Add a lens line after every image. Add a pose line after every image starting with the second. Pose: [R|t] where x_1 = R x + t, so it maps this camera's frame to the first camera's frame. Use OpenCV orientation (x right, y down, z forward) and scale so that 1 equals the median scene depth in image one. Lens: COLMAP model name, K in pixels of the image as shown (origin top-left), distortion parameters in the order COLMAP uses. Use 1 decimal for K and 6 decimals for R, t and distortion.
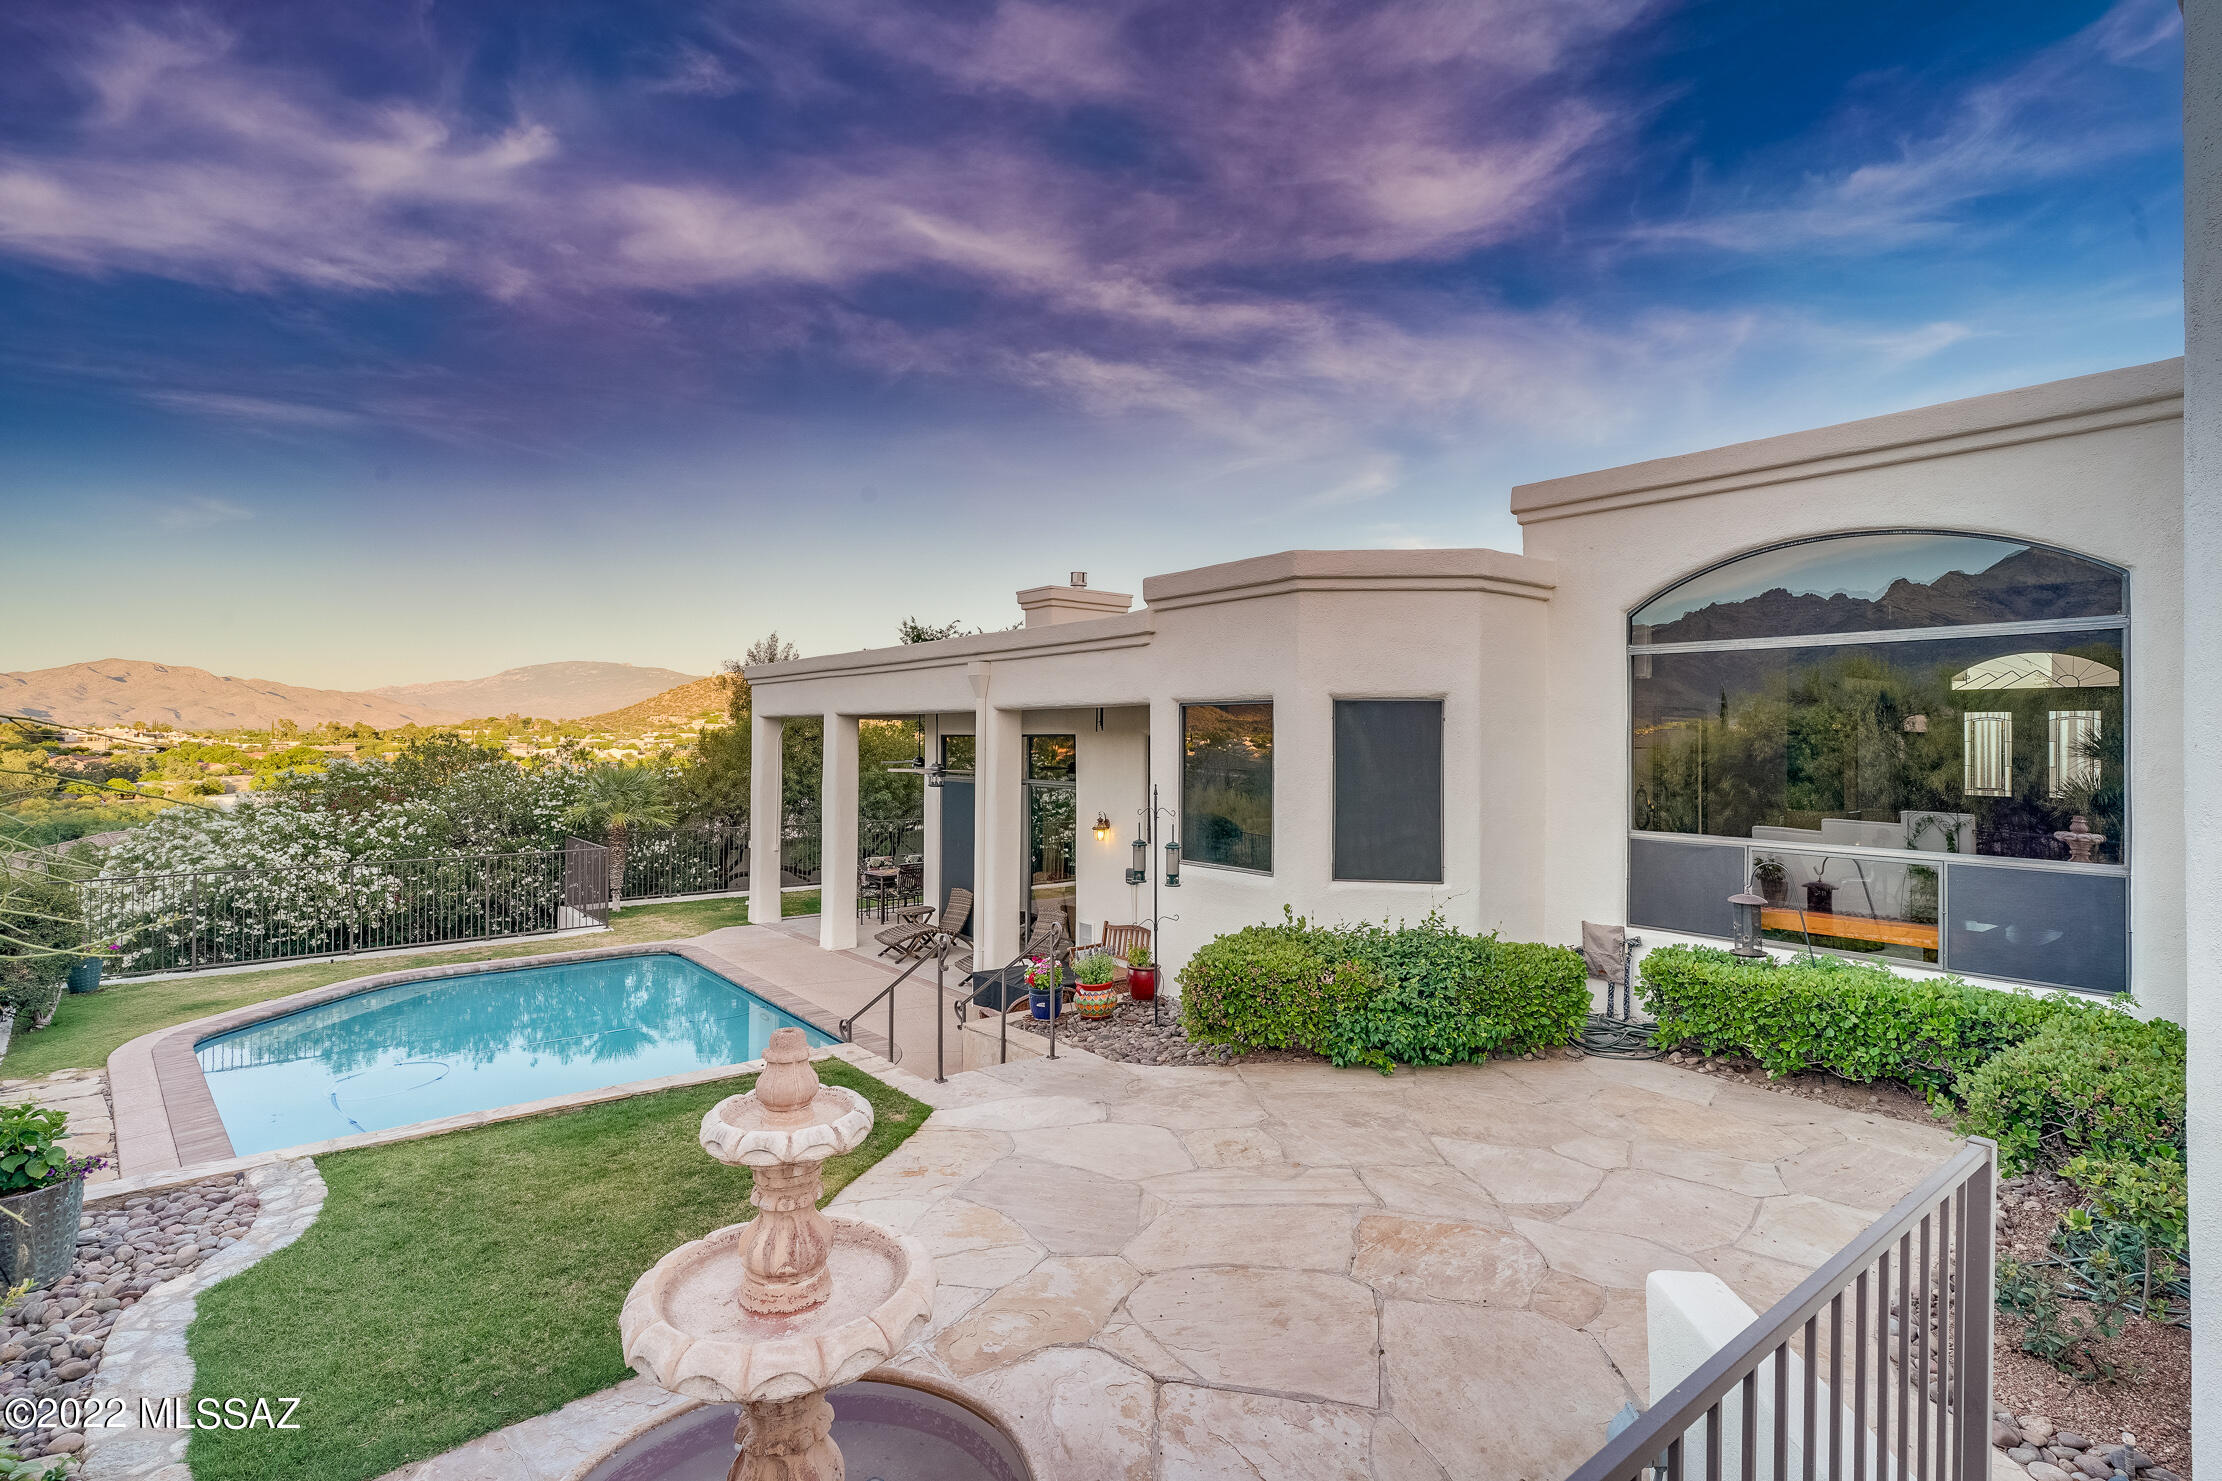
lens RADIAL K [[1069.8, 0, 1111.0], [0, 1069.8, 740.5], [0, 0, 1]] dist [-0.002136, 0.000292]
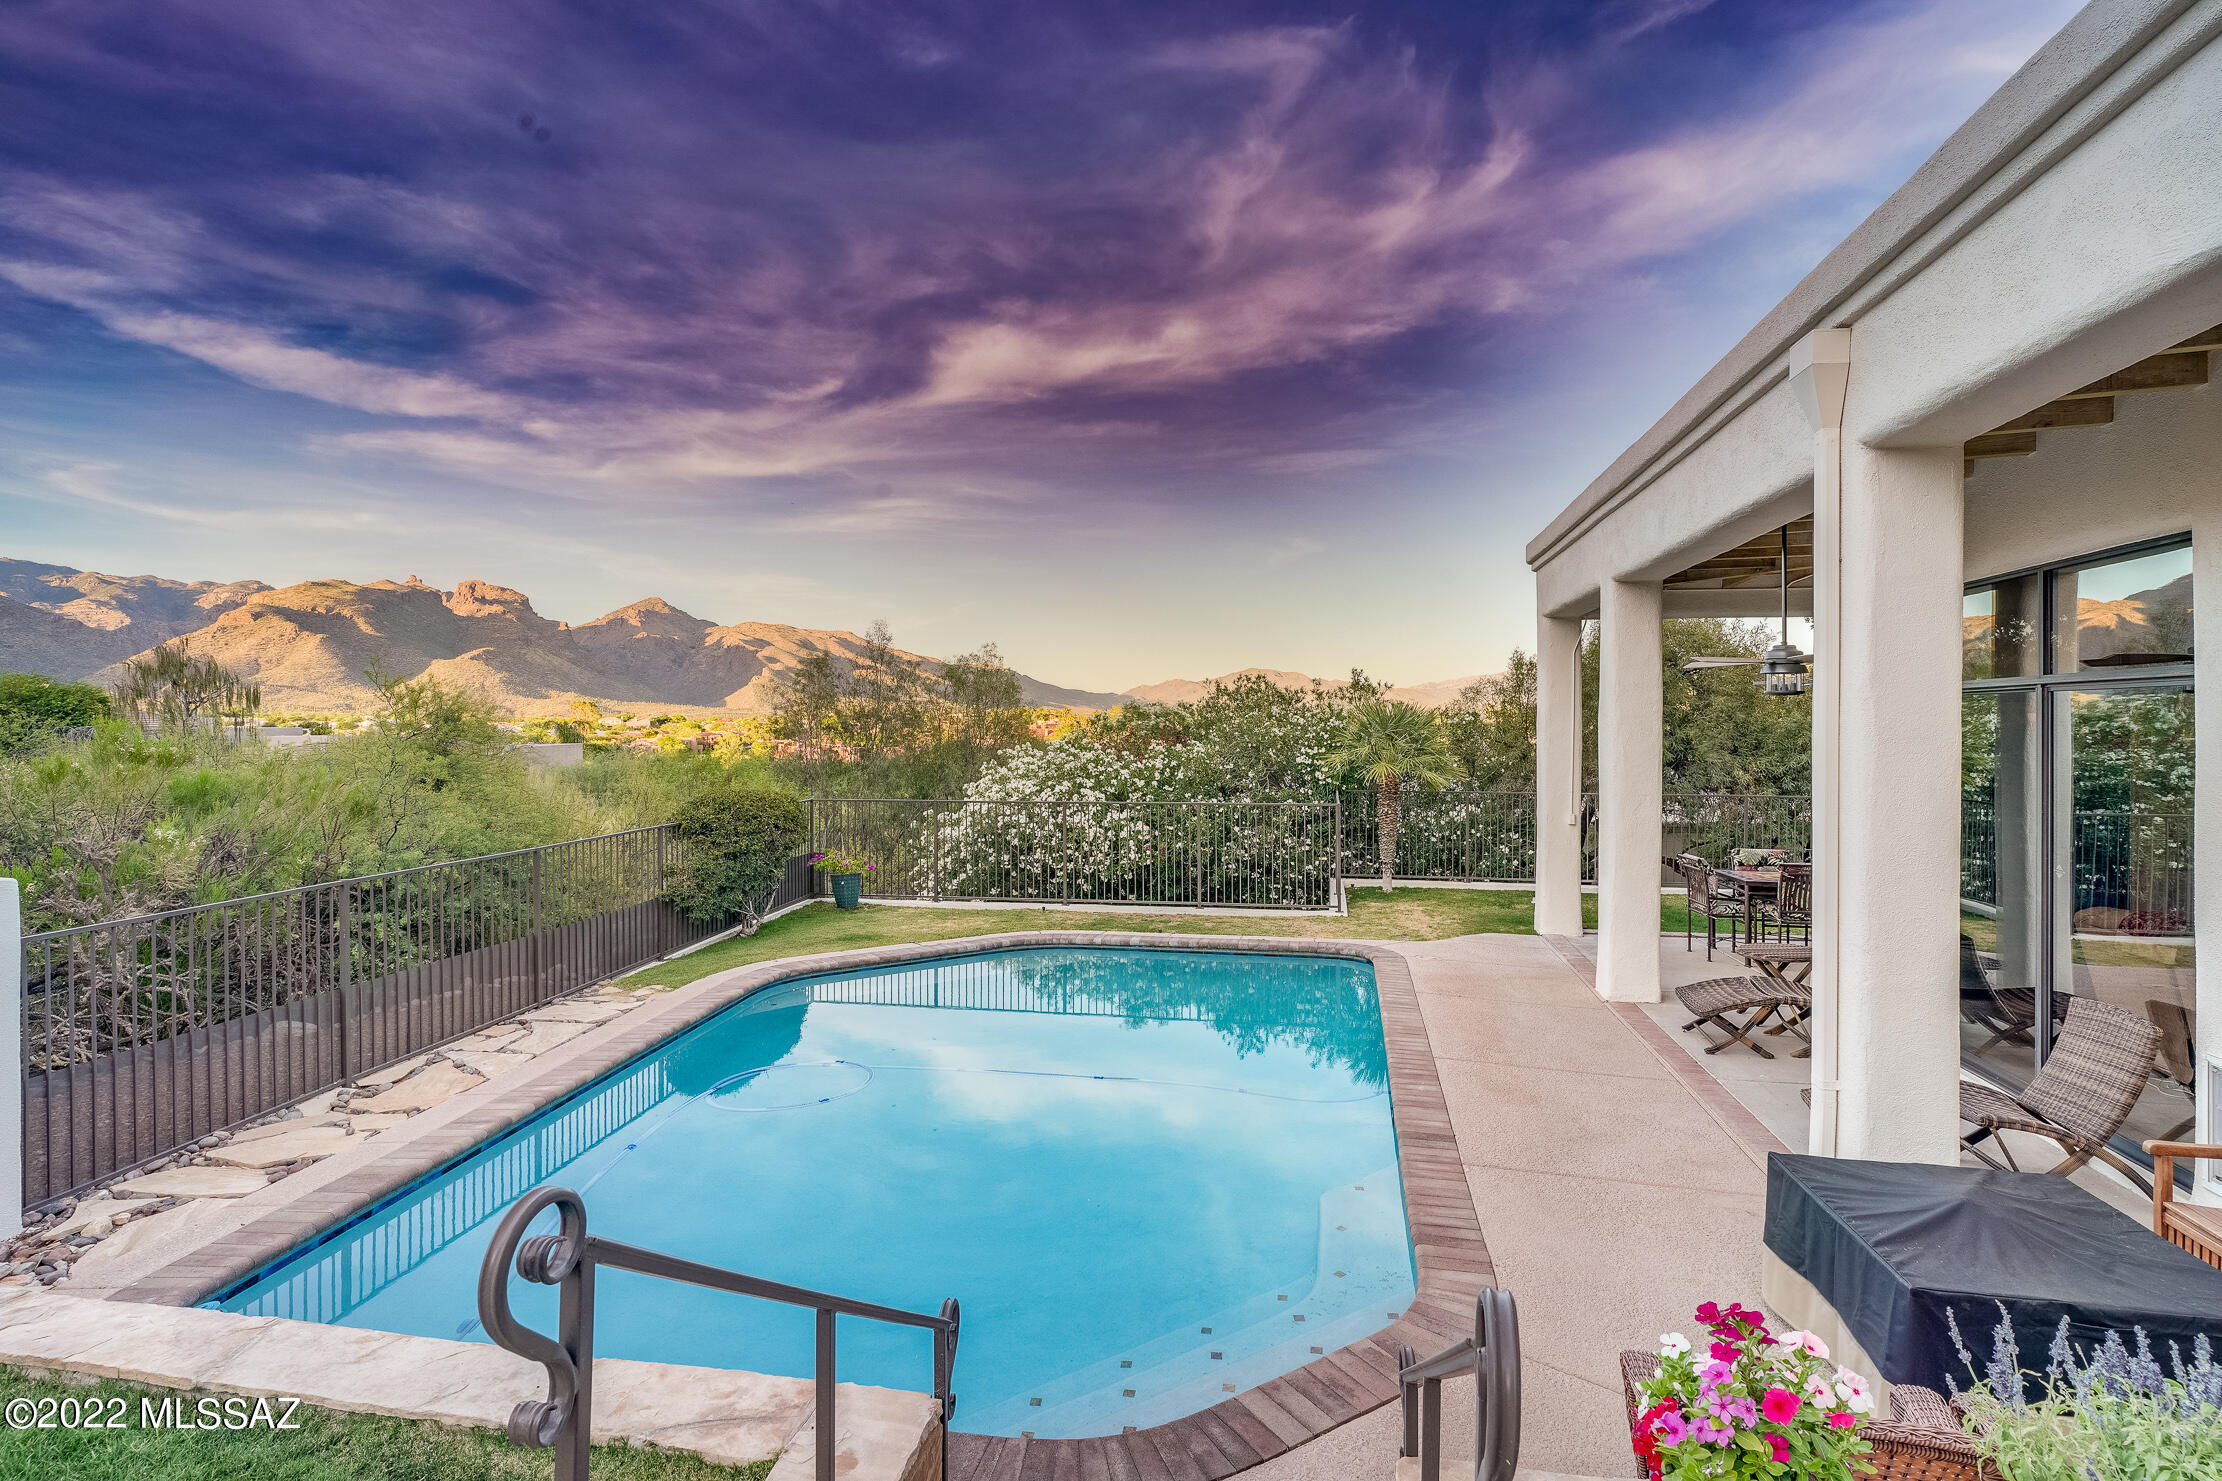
lens RADIAL K [[1079.7, 0, 1114.6], [0, 1079.7, 715.1], [0, 0, 1]] dist [-0.021890, 0.000301]
pose [[0.645508, -0.011065, -0.763673, 0.003167], [0.002346, 0.999919, -0.012505, 0.041641], [0.763750, 0.006280, 0.645482, 0.347709]]
